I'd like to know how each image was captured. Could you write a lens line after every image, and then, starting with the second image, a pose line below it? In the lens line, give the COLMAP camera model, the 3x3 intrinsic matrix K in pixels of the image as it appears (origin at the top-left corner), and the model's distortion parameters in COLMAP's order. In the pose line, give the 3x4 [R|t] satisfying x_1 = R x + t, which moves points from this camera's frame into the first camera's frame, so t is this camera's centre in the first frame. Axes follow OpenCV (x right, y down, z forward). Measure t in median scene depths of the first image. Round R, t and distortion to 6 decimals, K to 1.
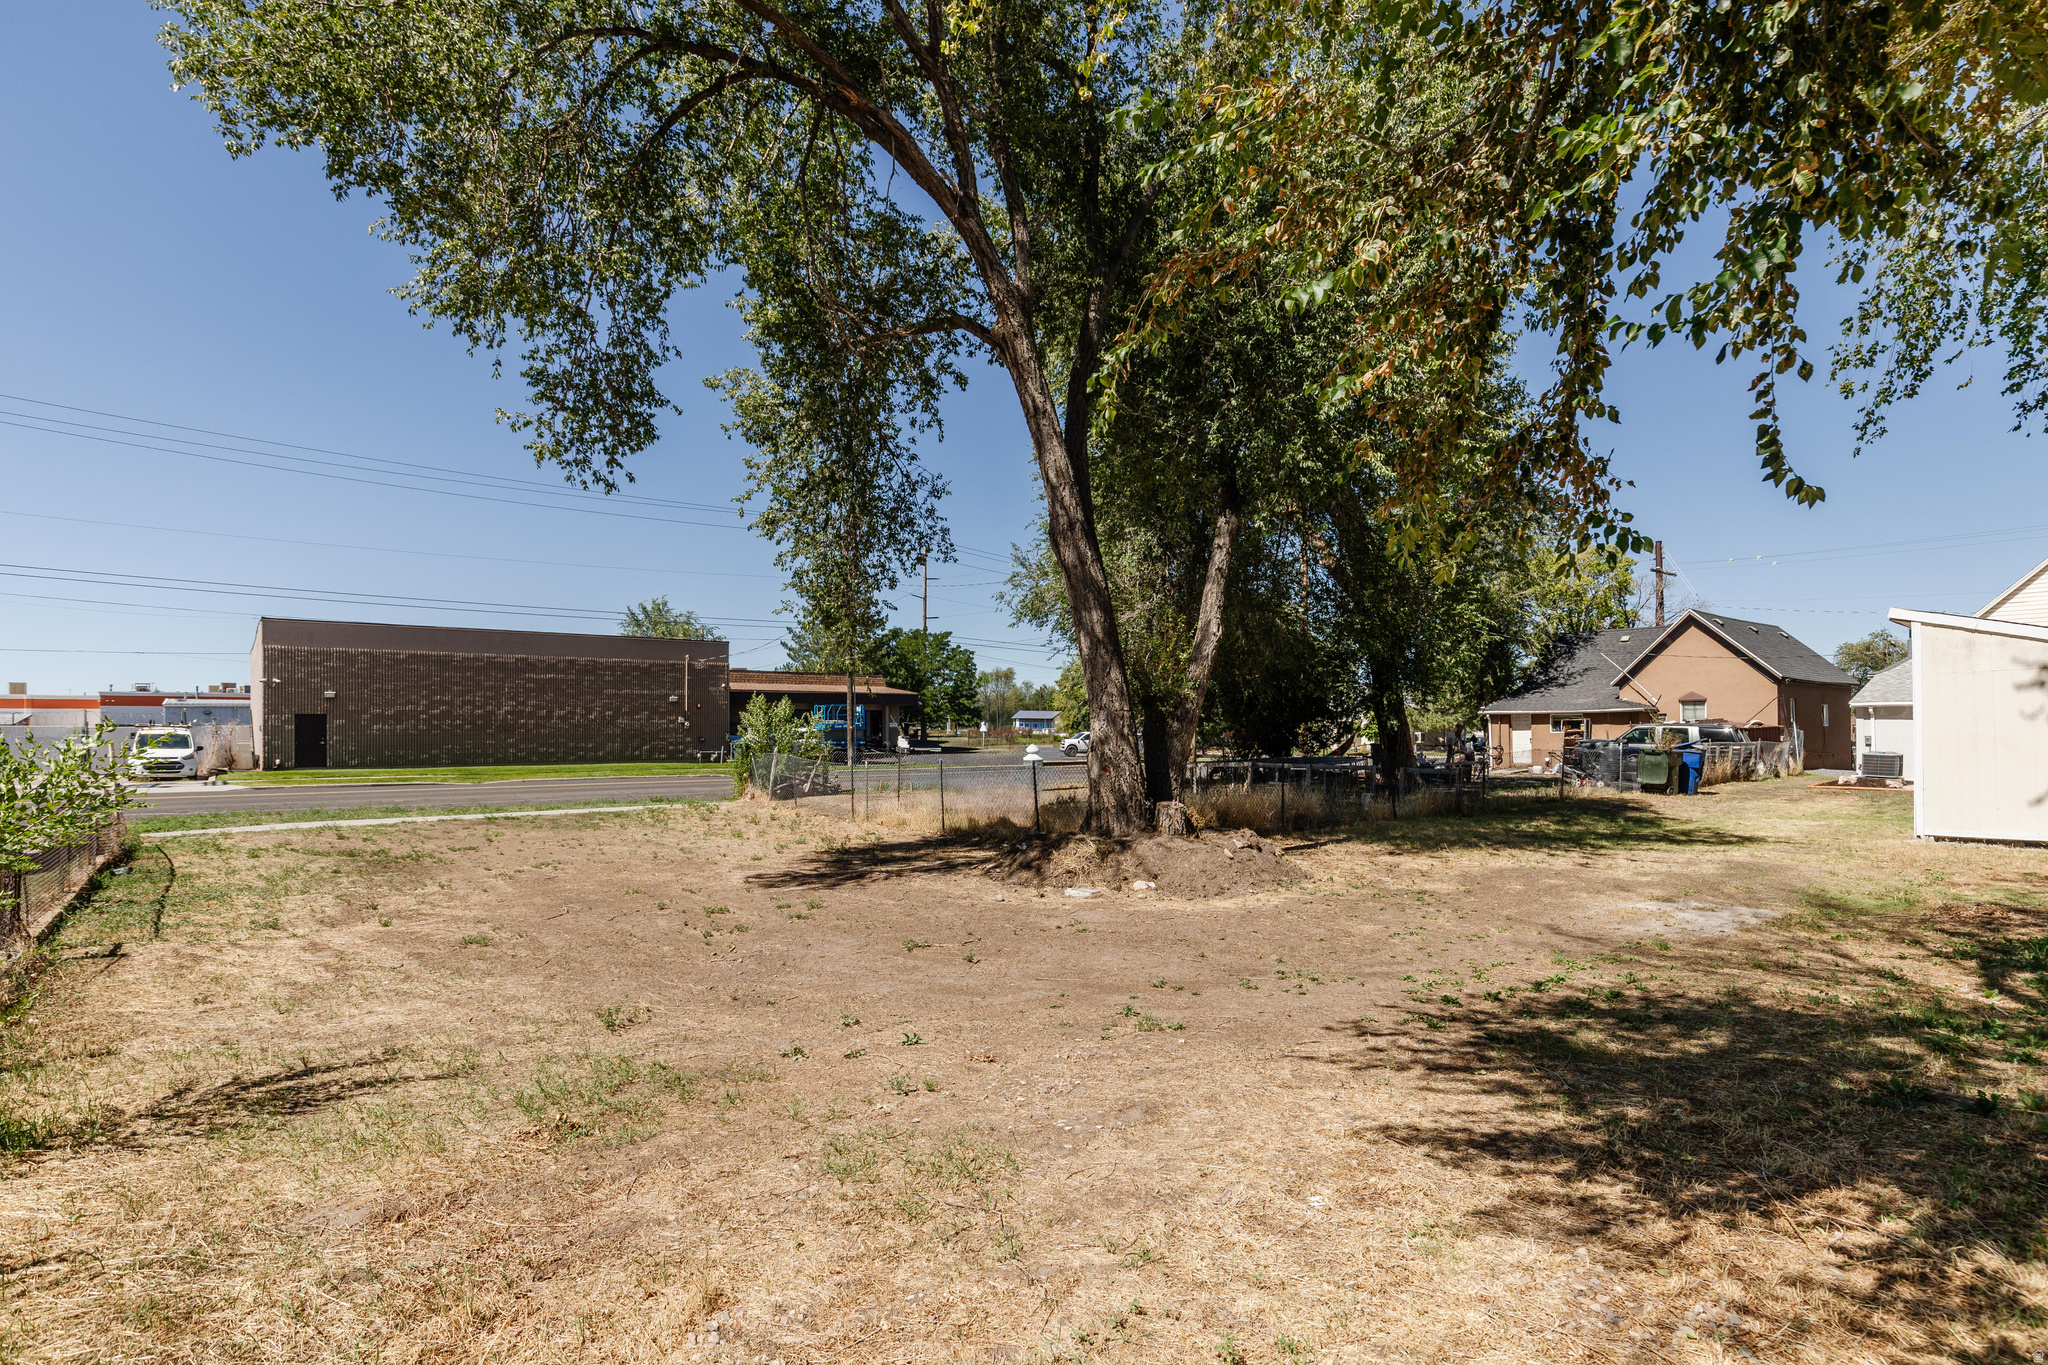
lens RADIAL K [[1003.7, 0, 1028.1], [0, 1003.7, 737.2], [0, 0, 1]] dist [-0.002369, 0.001703]
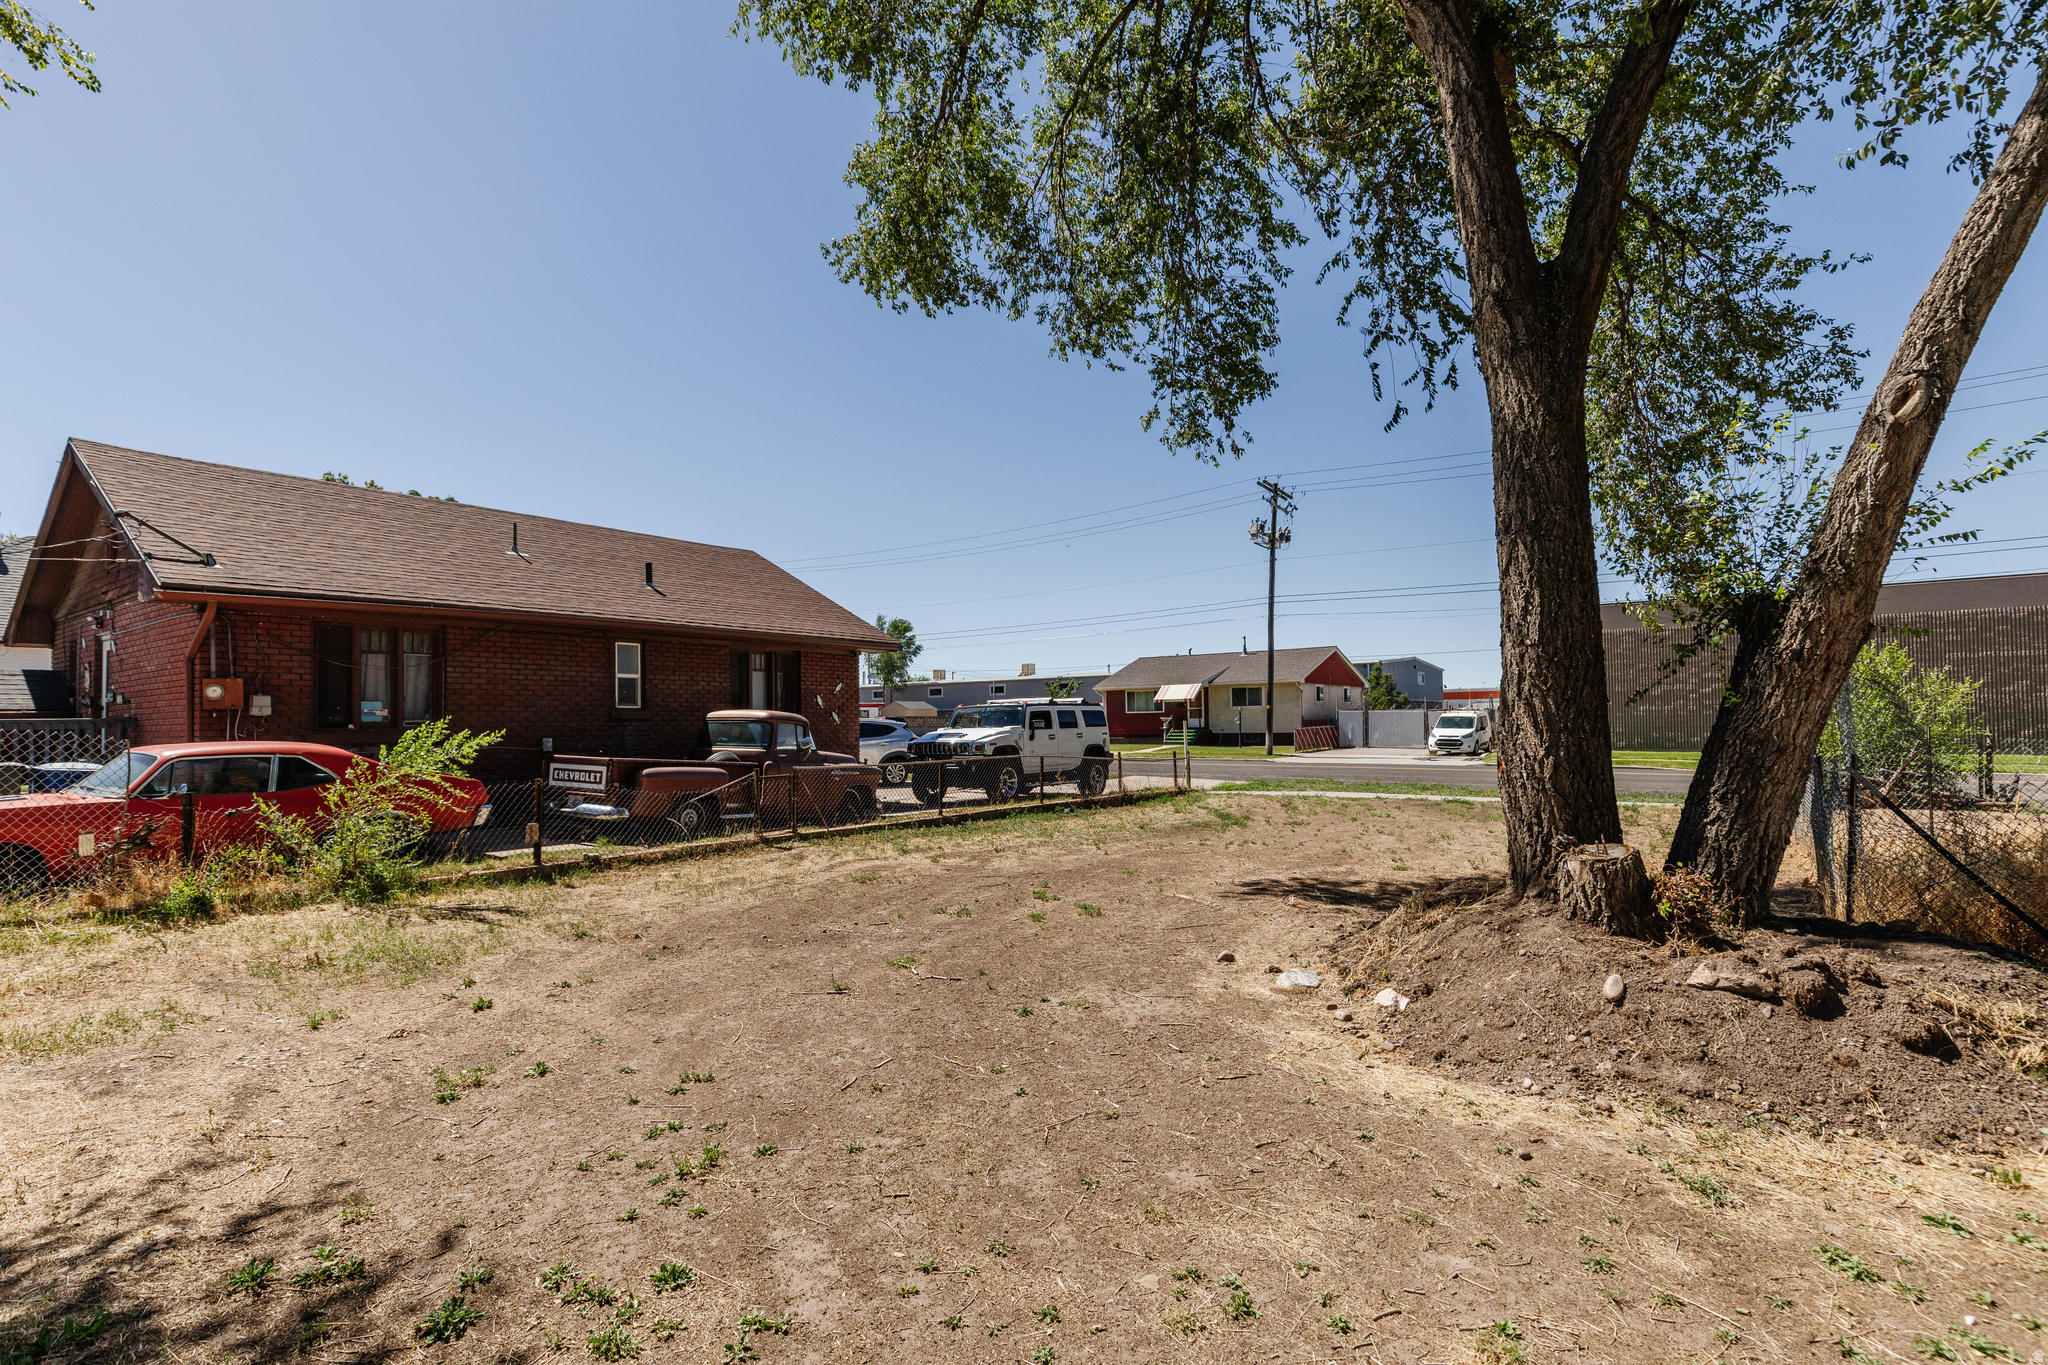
lens RADIAL K [[1011.5, 0, 1021.9], [0, 1011.5, 678.8], [0, 0, 1]] dist [0.002894, -0.000057]
pose [[0.247603, -0.042593, -0.967925, 0.306303], [0.002419, 0.999057, -0.043344, 0.005892], [0.968859, 0.008390, 0.247473, 0.382928]]
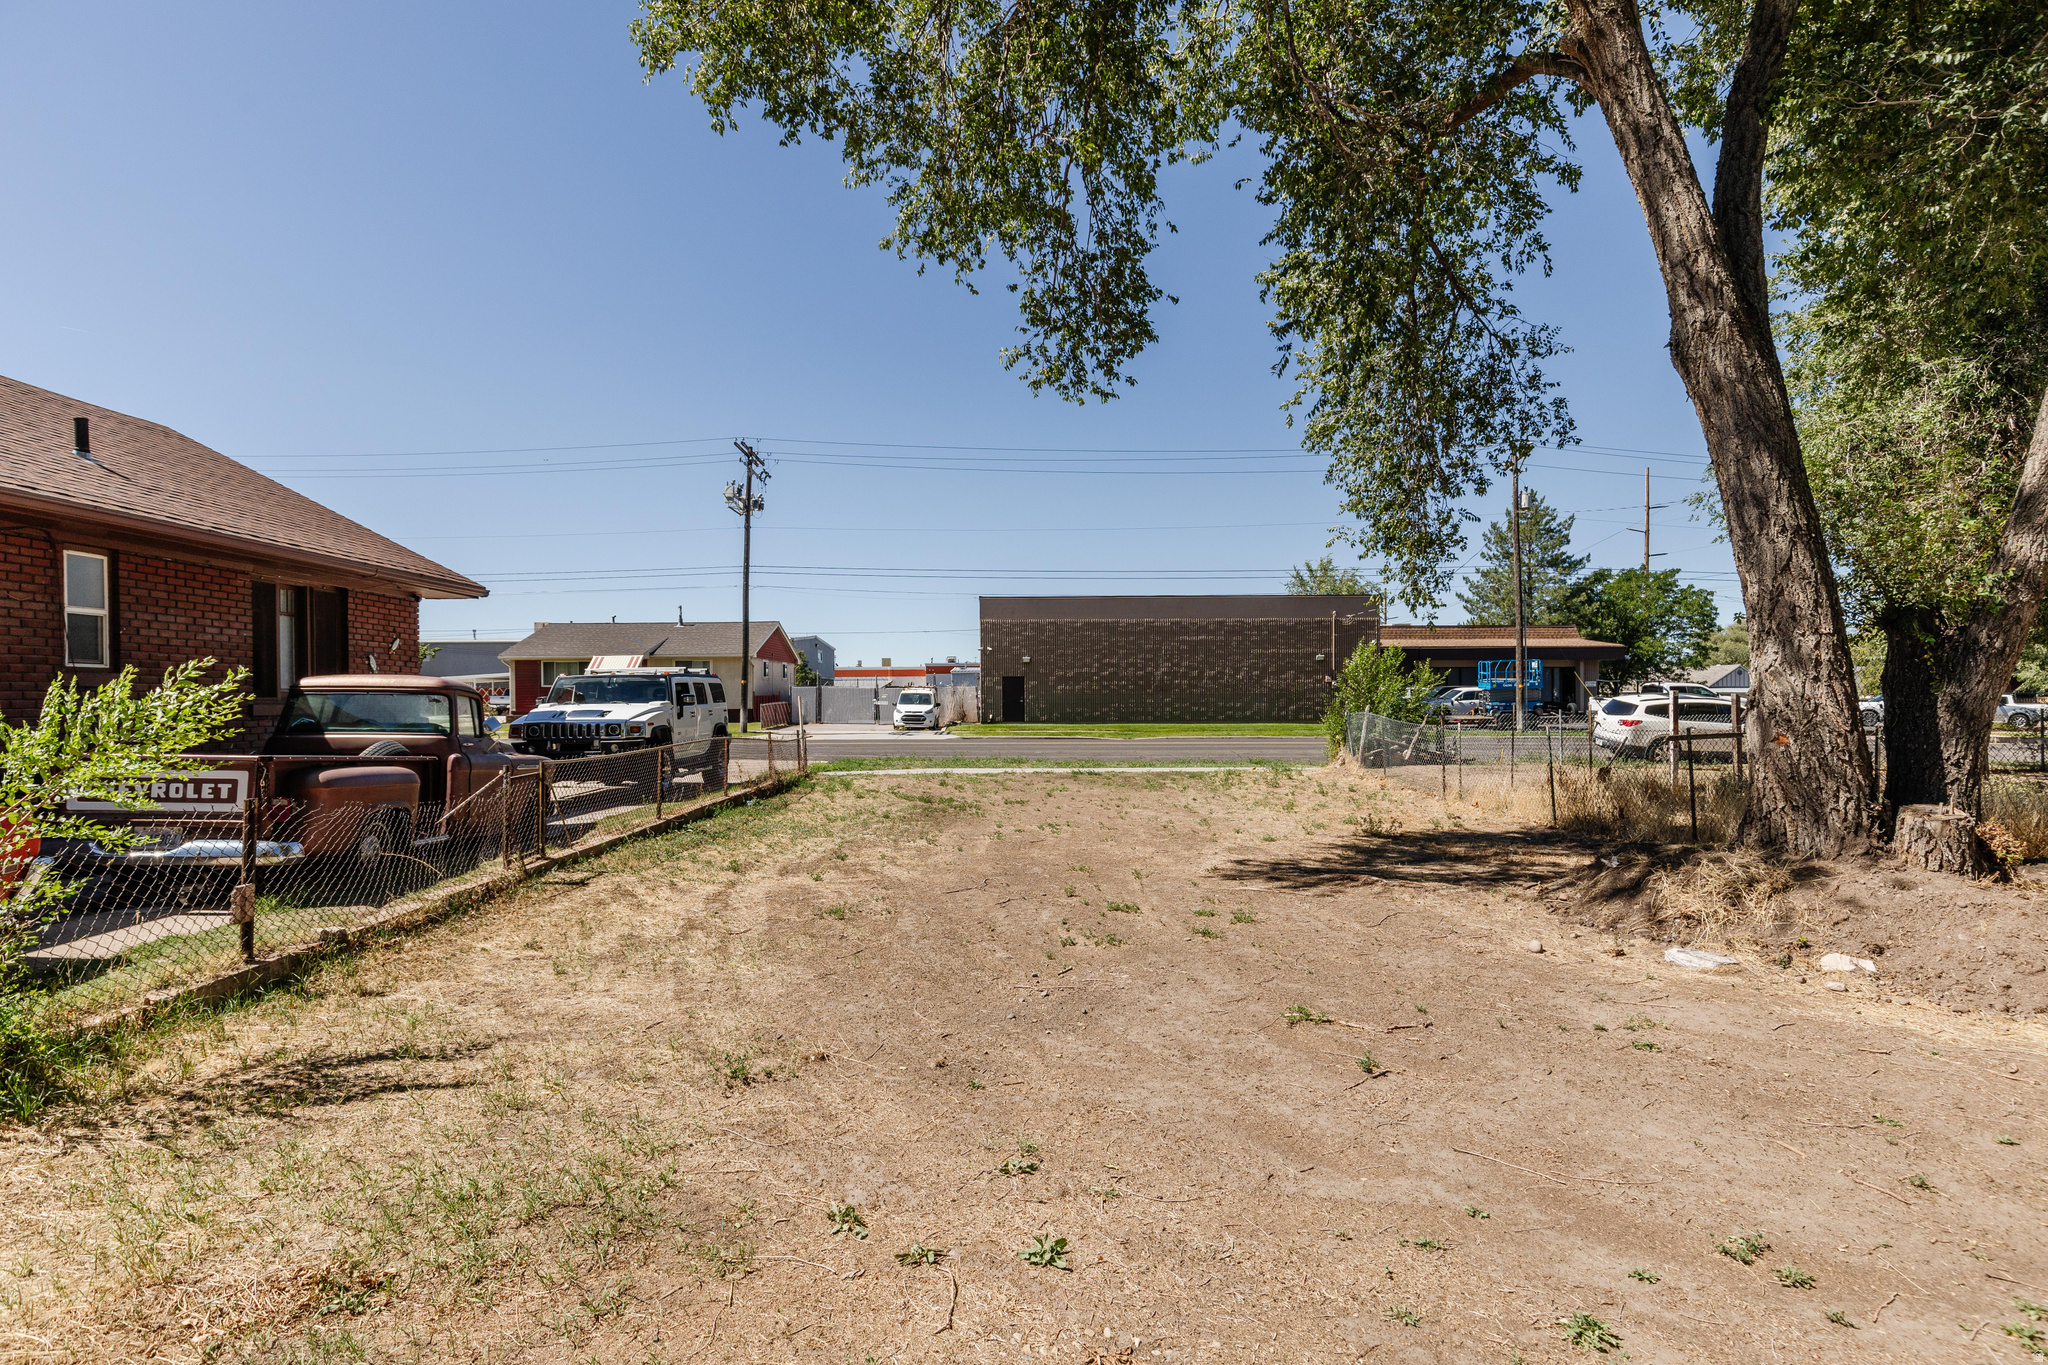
lens RADIAL K [[1003.7, 0, 1026.7], [0, 1003.7, 701.3], [0, 0, 1]] dist [-0.002369, 0.001703]
pose [[0.783934, 0.004470, -0.620828, 0.056986], [-0.003675, 0.999990, 0.002560, 0.006186], [0.620833, 0.000274, 0.783943, 0.178432]]
